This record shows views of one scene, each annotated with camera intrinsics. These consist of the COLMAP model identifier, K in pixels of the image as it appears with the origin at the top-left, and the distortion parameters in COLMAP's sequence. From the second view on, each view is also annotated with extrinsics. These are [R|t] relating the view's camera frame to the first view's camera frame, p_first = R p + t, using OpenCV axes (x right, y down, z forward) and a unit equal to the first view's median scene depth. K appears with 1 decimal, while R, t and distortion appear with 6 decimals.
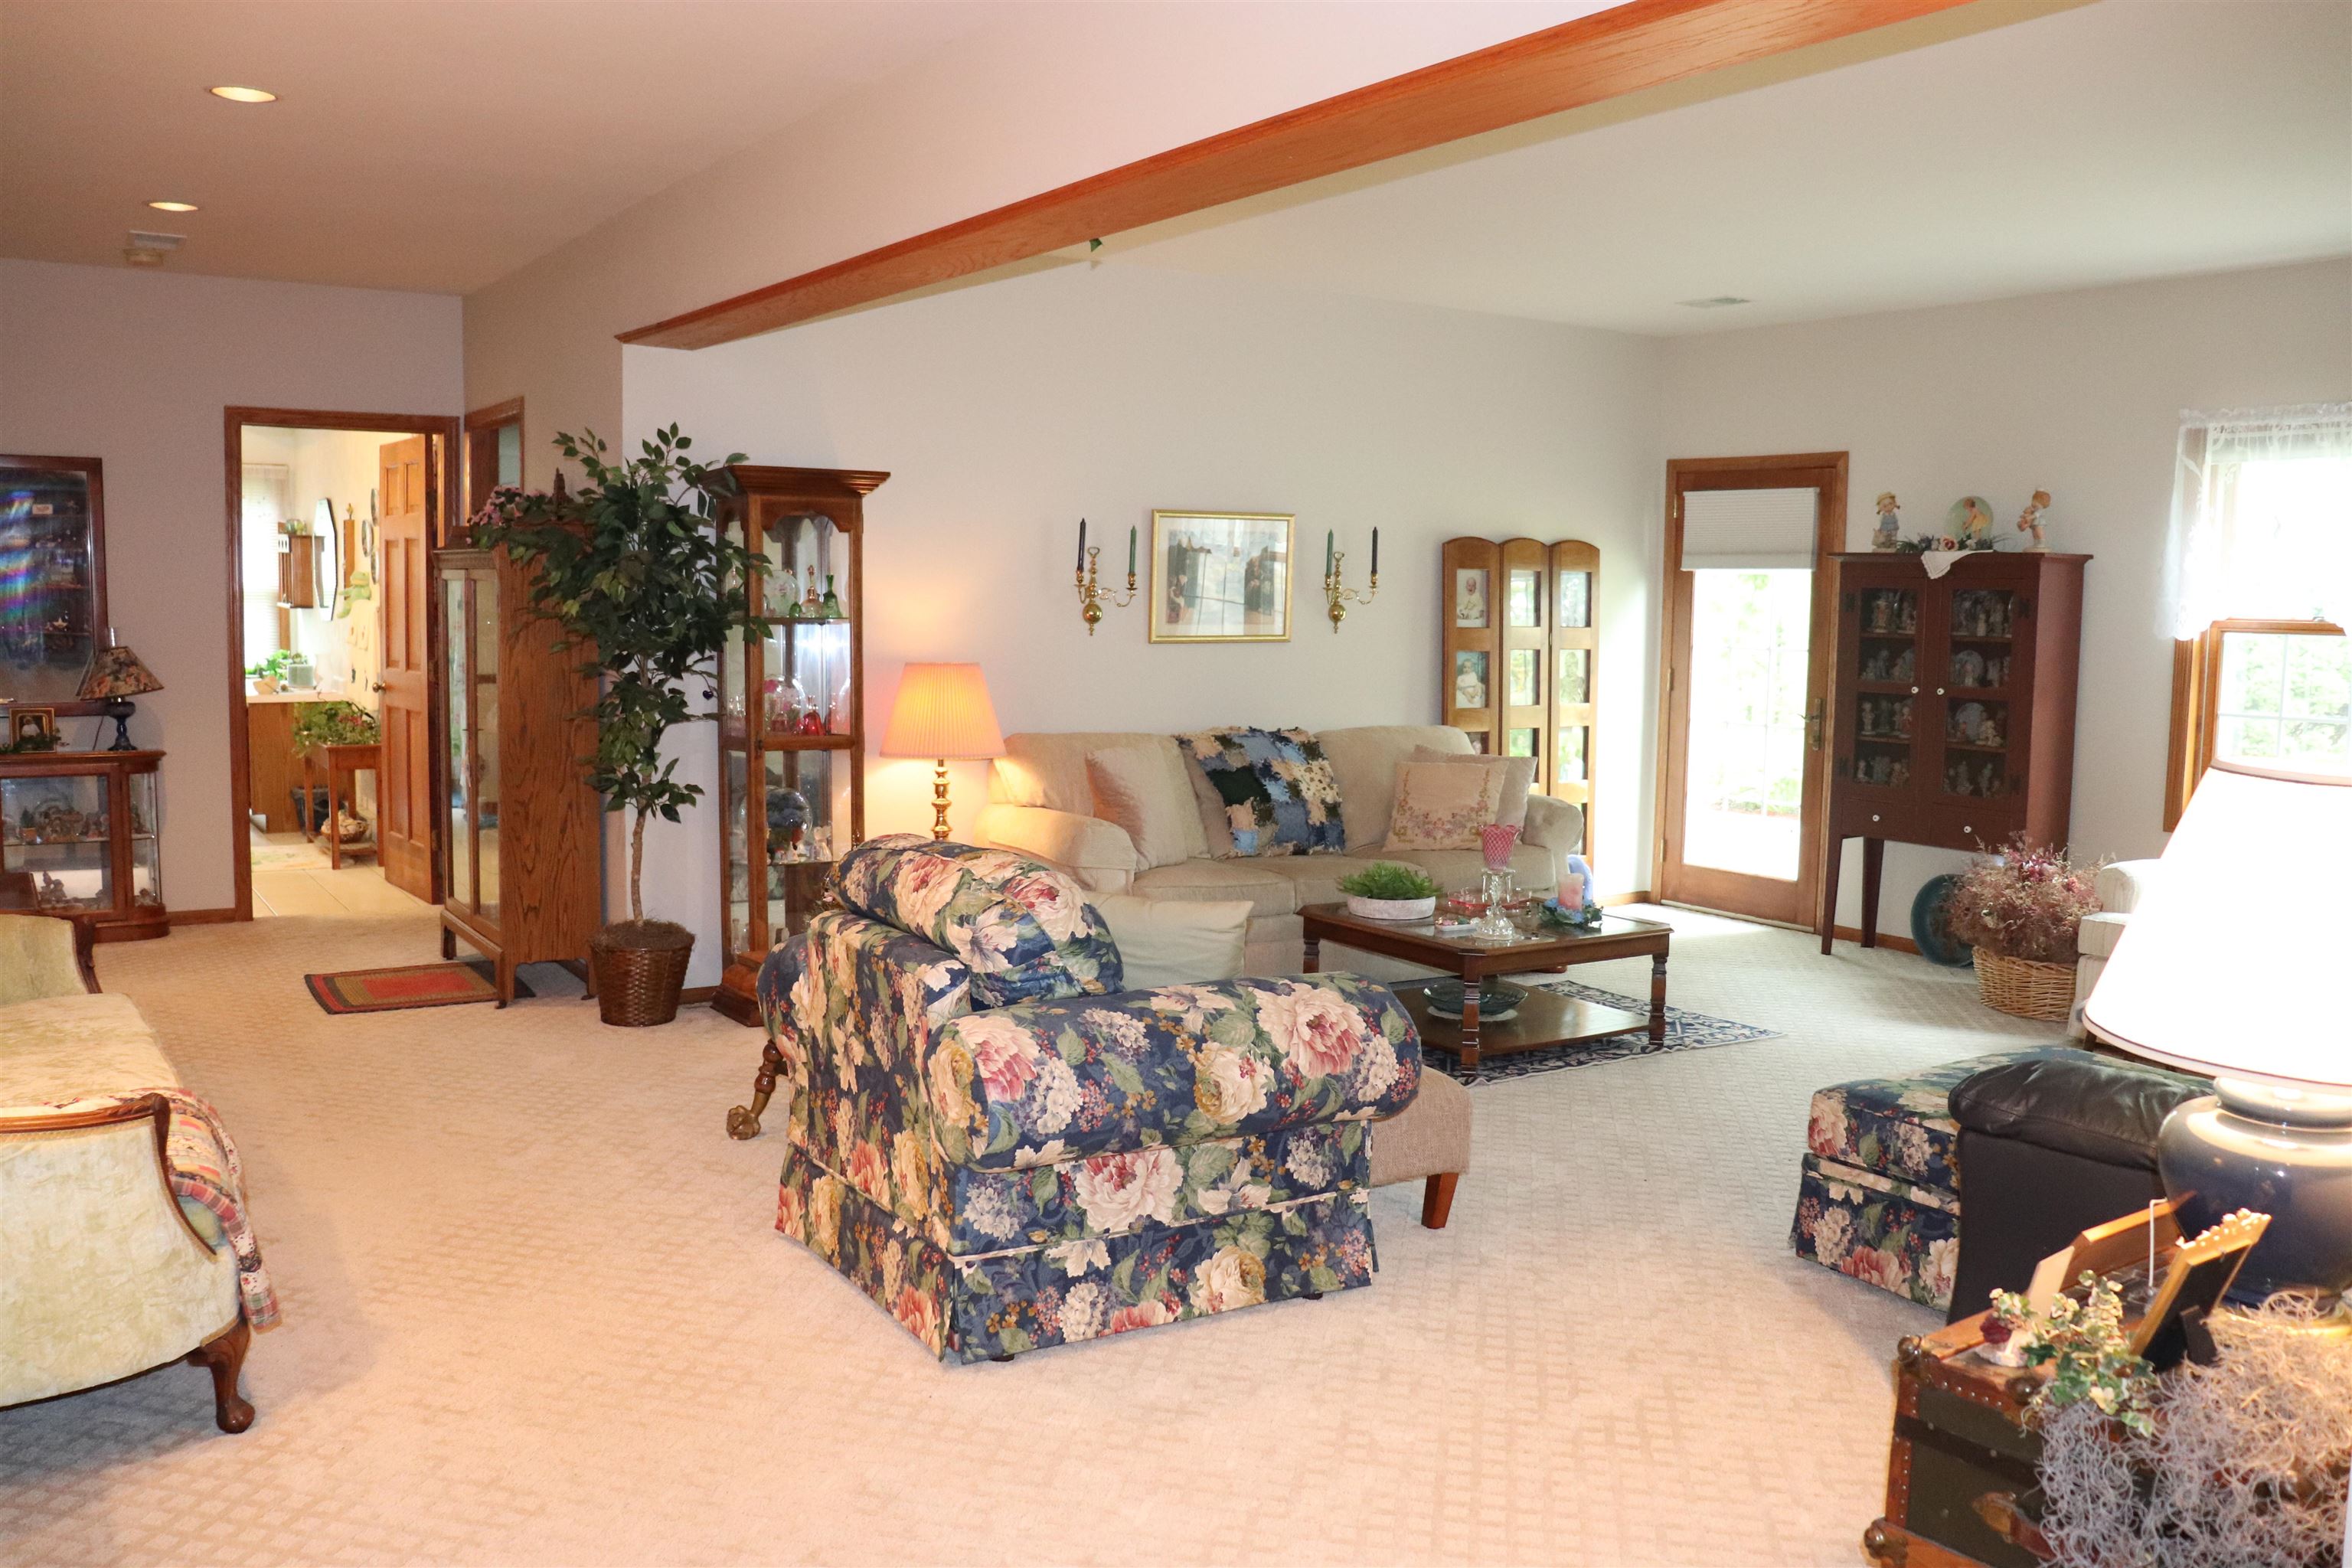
lens RADIAL K [[1921.6, 0, 1176.0], [0, 1921.6, 784.0], [0, 0, 1]] dist [-0.177319, 0.148284]
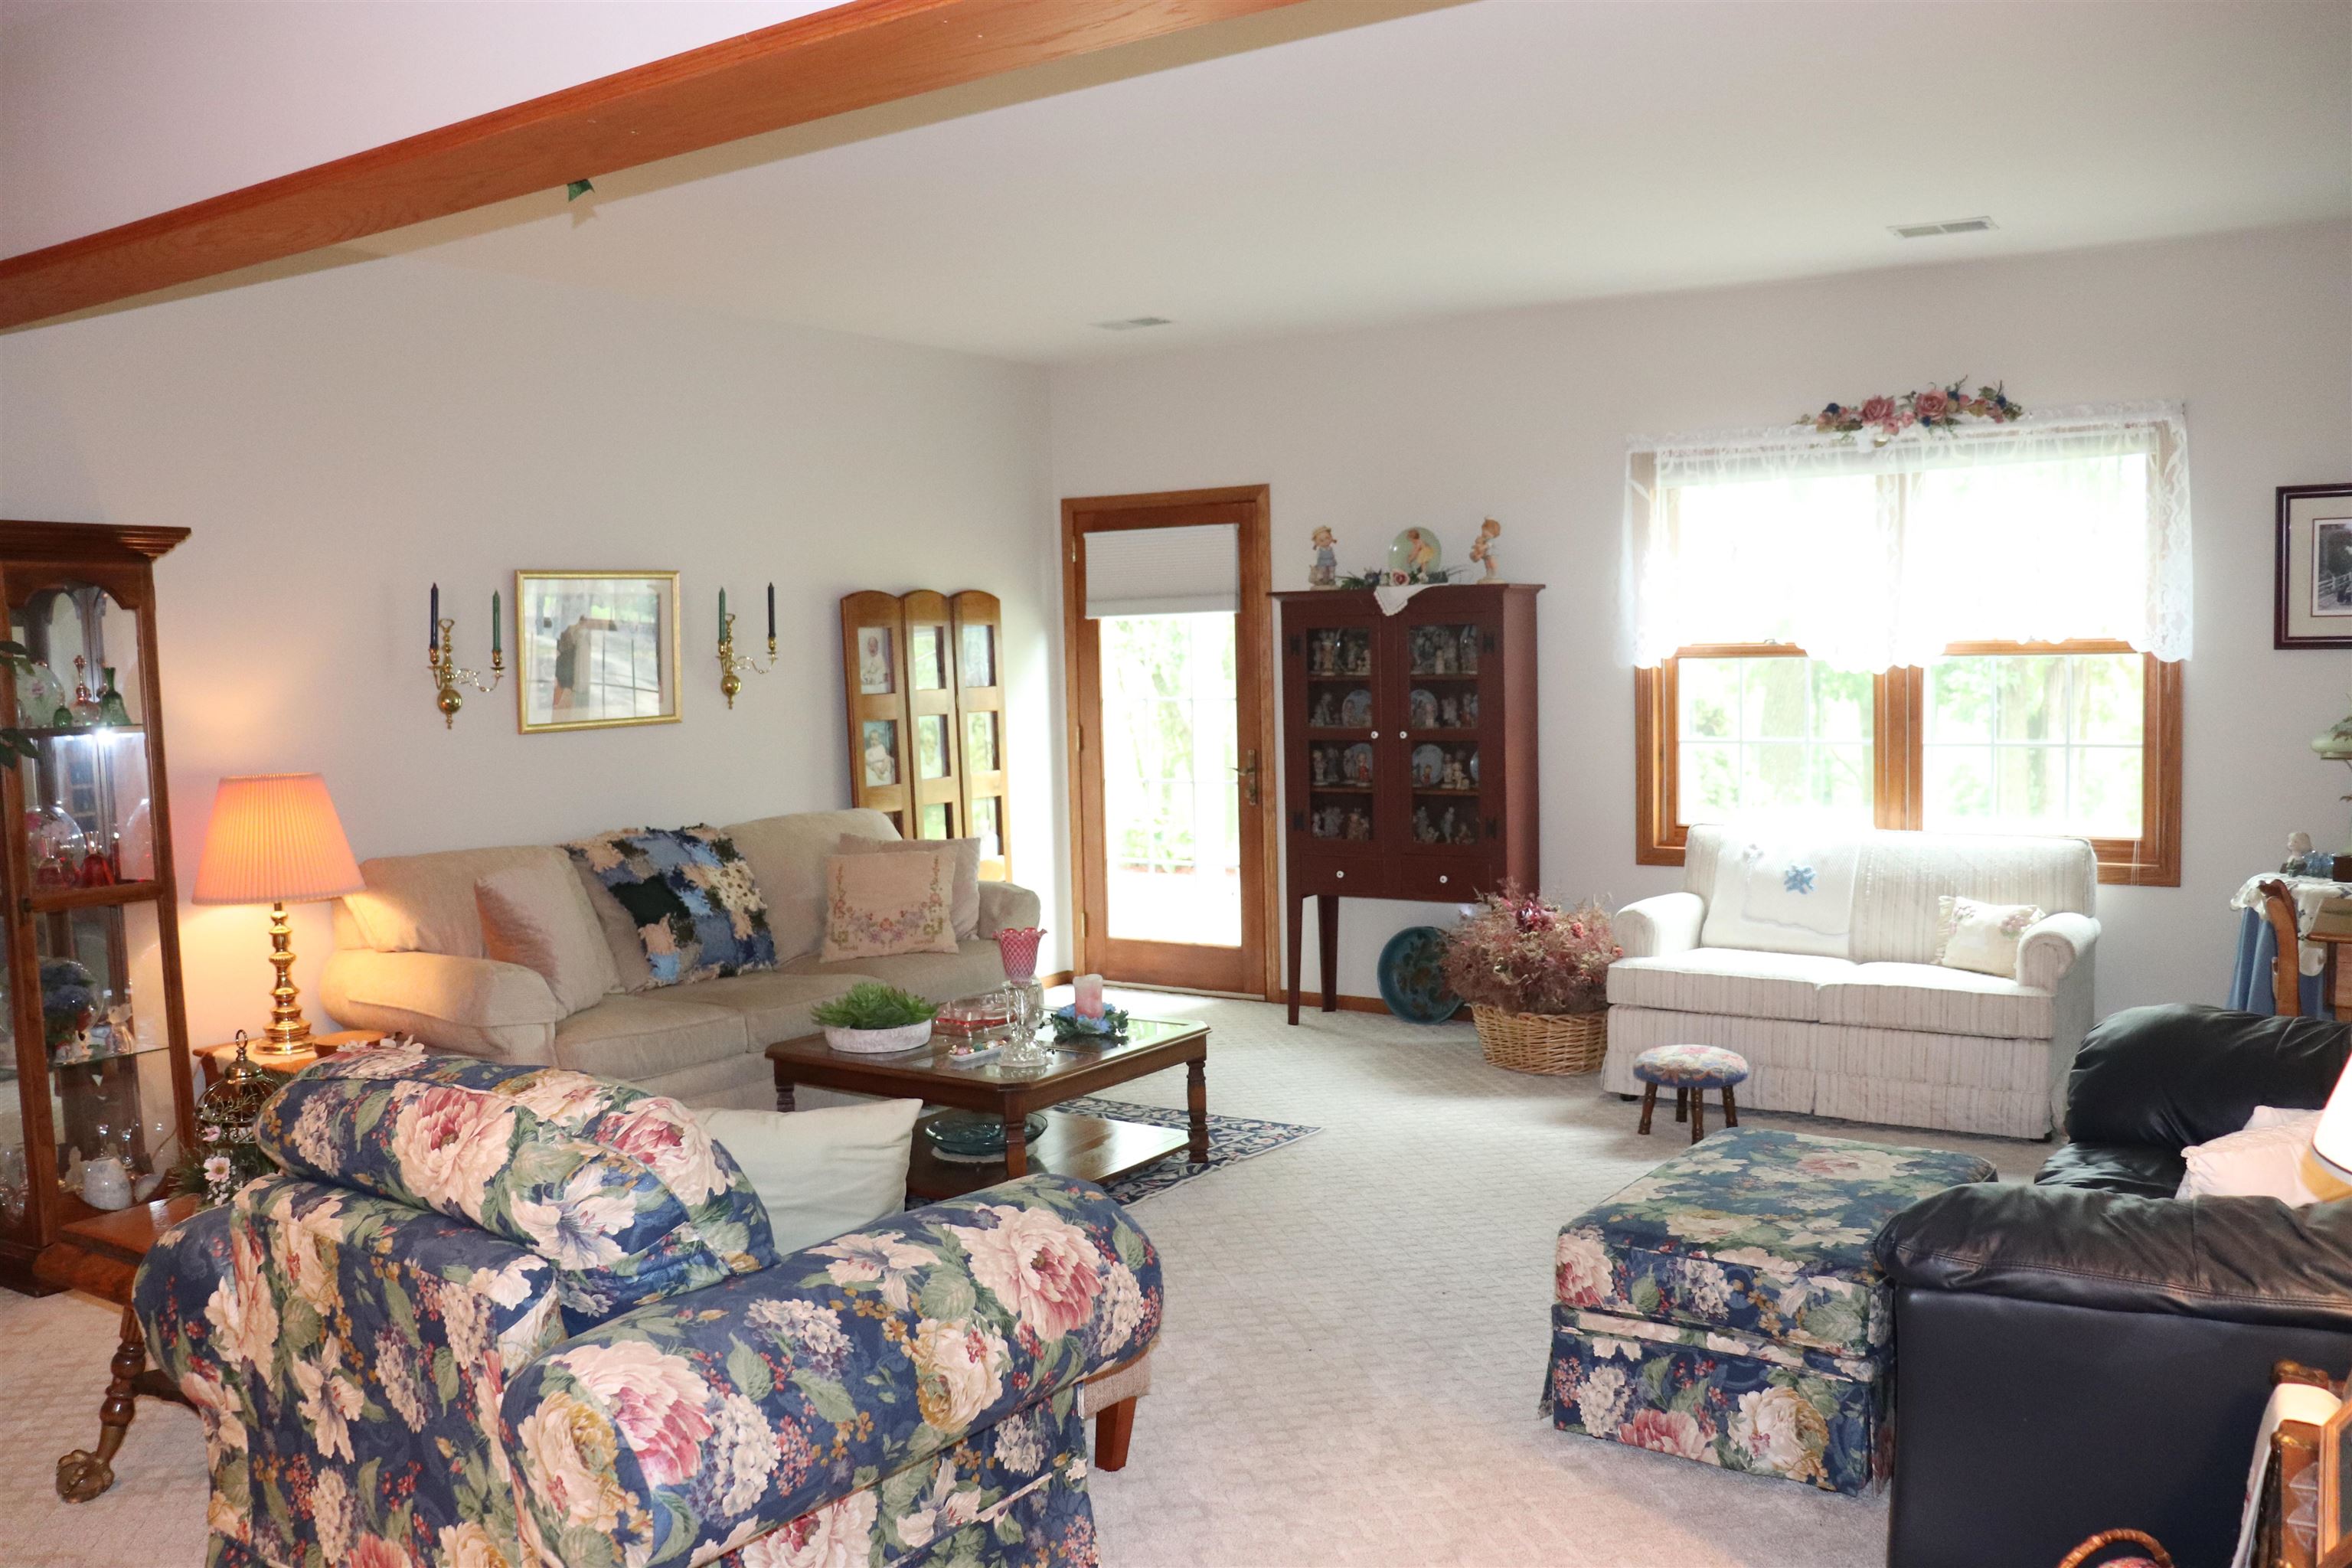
lens RADIAL K [[1921.6, 0, 1176.0], [0, 1921.6, 784.0], [0, 0, 1]] dist [-0.177319, 0.148284]
pose [[0.918301, -0.064824, 0.390540, -0.083274], [0.076578, 0.996957, -0.014584, -0.022209], [-0.388406, 0.043299, 0.920471, 0.180930]]
